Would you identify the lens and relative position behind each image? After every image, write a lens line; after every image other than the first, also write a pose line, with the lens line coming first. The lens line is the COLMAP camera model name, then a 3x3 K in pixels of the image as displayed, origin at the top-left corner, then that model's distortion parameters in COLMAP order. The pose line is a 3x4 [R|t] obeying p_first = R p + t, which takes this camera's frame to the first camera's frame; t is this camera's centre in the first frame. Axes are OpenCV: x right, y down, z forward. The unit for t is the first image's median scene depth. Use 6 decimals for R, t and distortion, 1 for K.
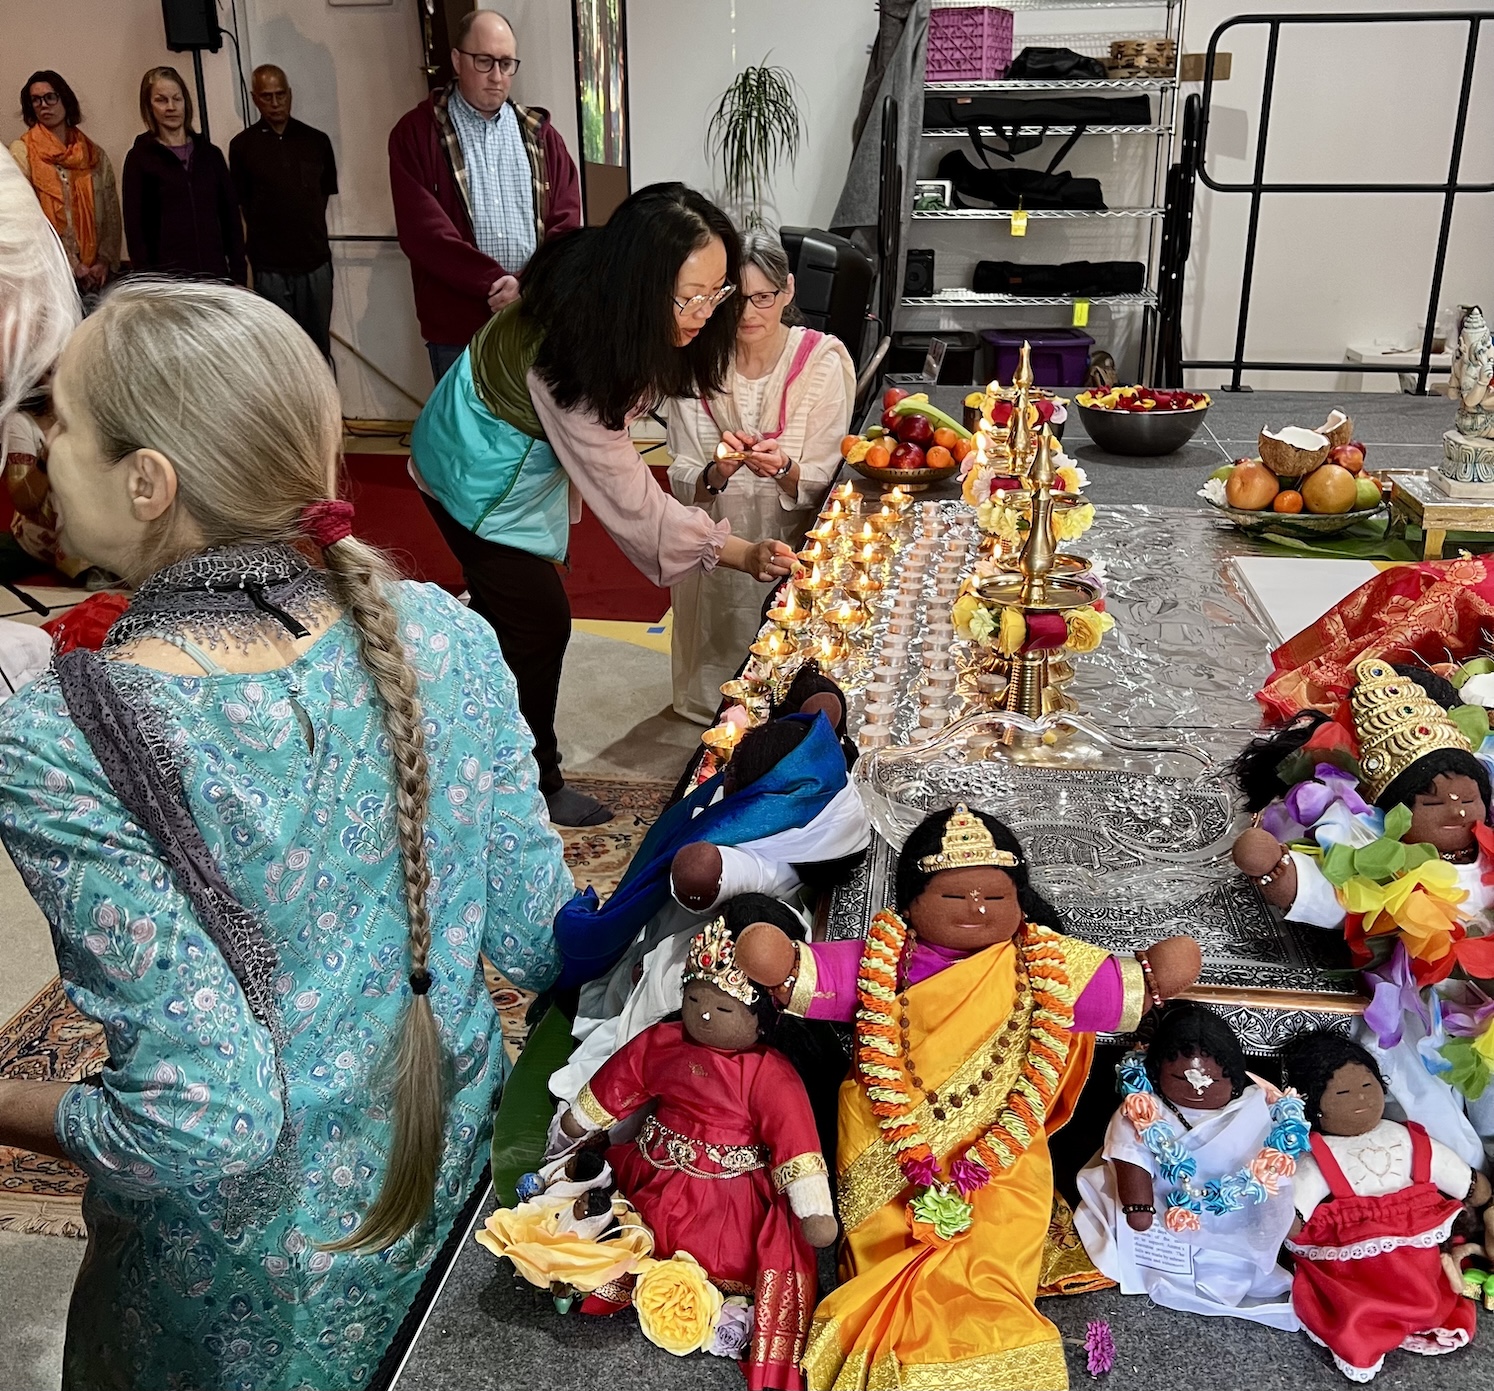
lens RADIAL K [[1466.8, 0, 747.0], [0, 1466.8, 695.5], [0, 0, 1]] dist [0.155986, -0.295540]
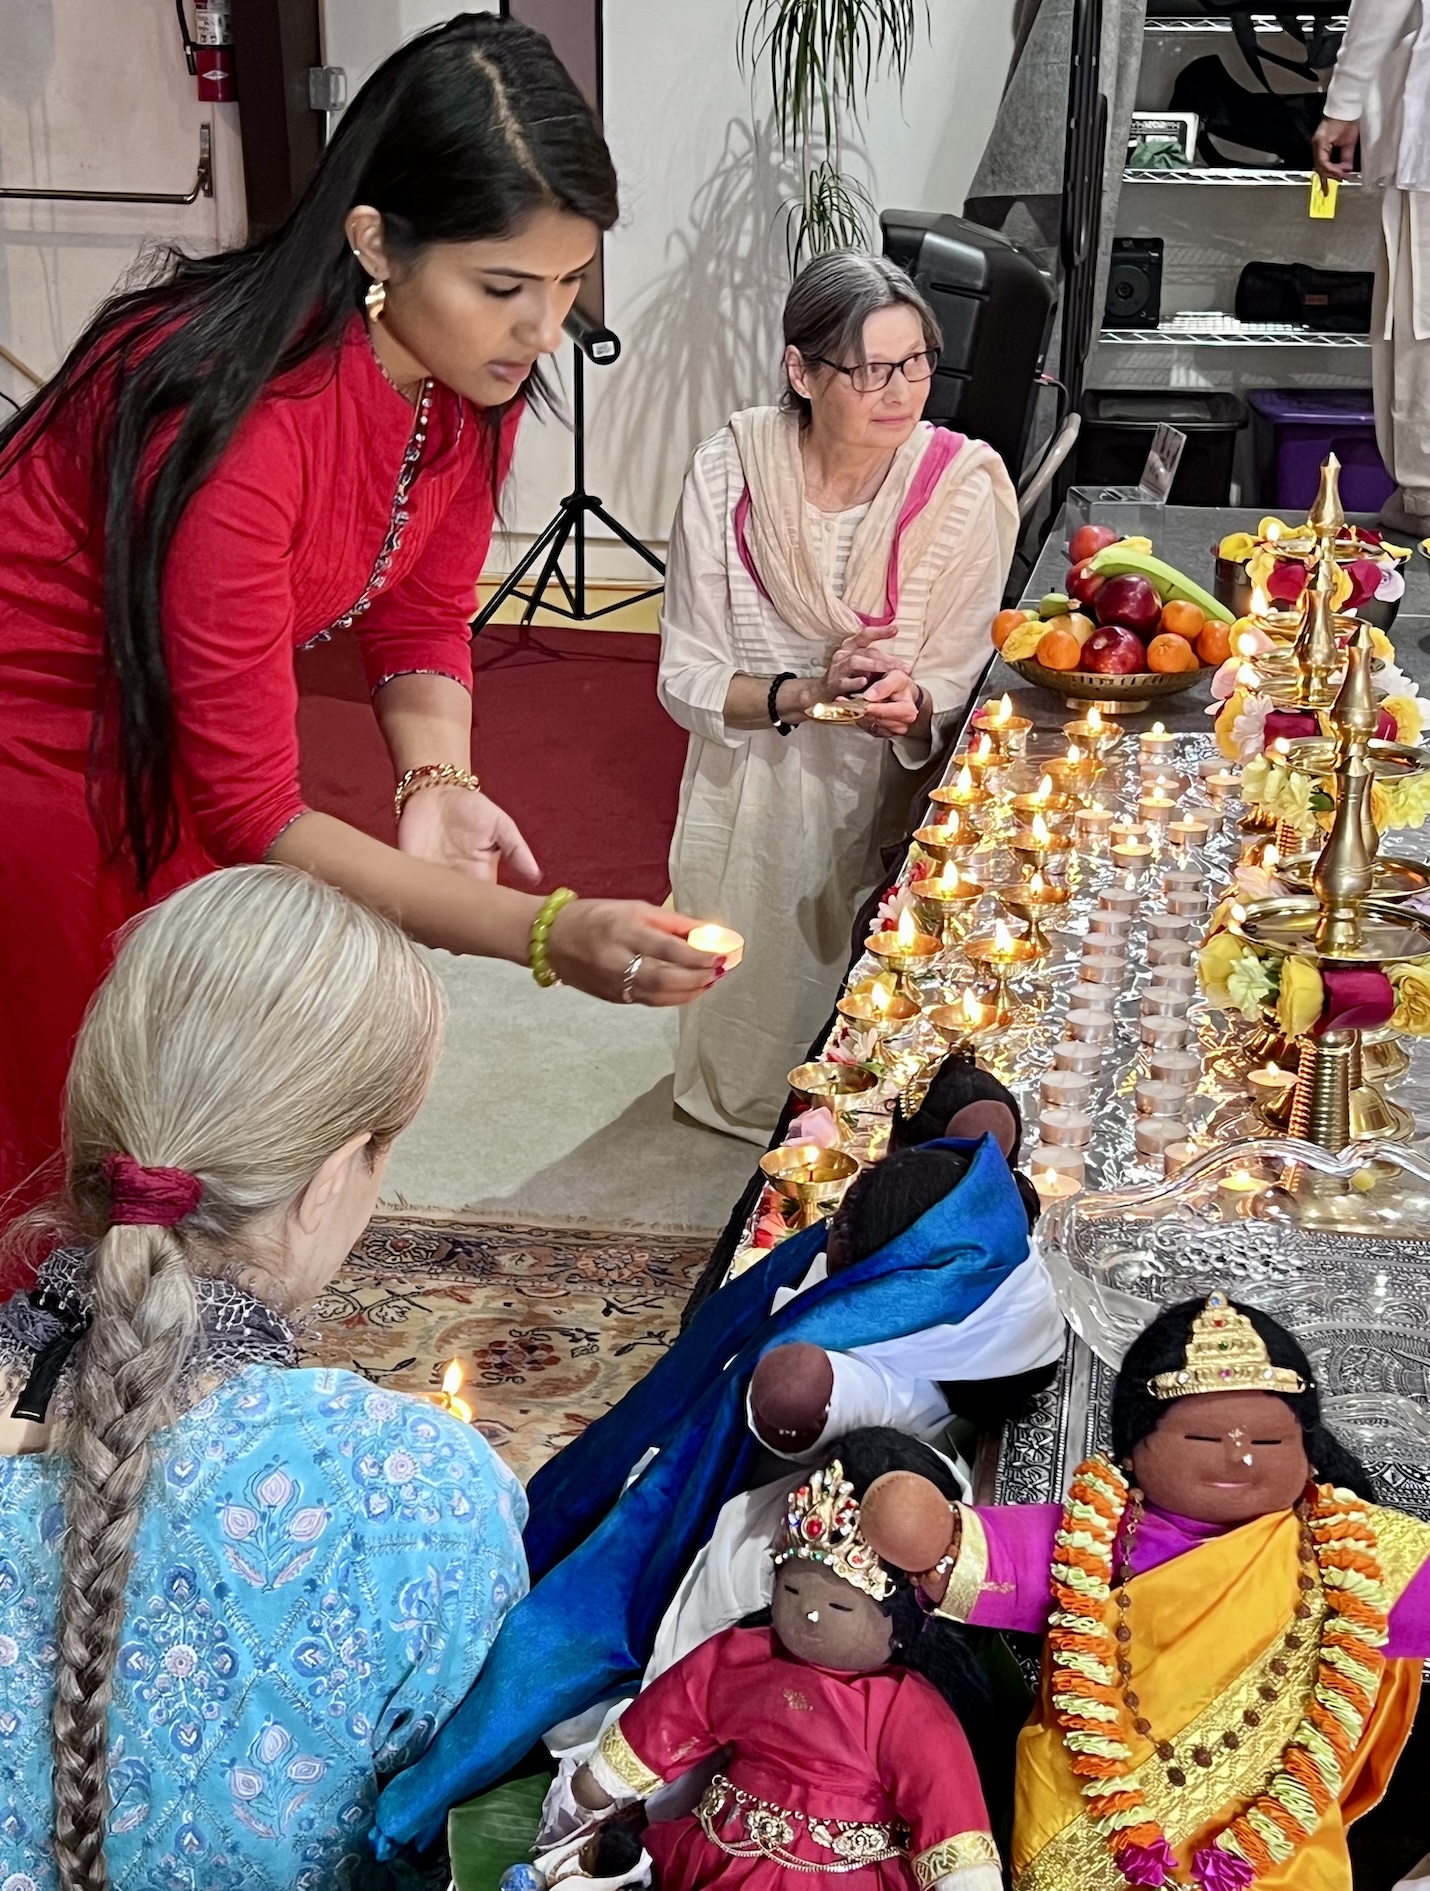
lens RADIAL K [[3113.3, 0, 715.0], [0, 3113.3, 945.5], [0, 0, 1]] dist [0.176578, -0.352553]
pose [[0.999747, 0.021605, -0.006261, -0.045761], [-0.021785, 0.999309, -0.030129, -0.021414], [0.005606, 0.030258, 0.999526, -0.249040]]
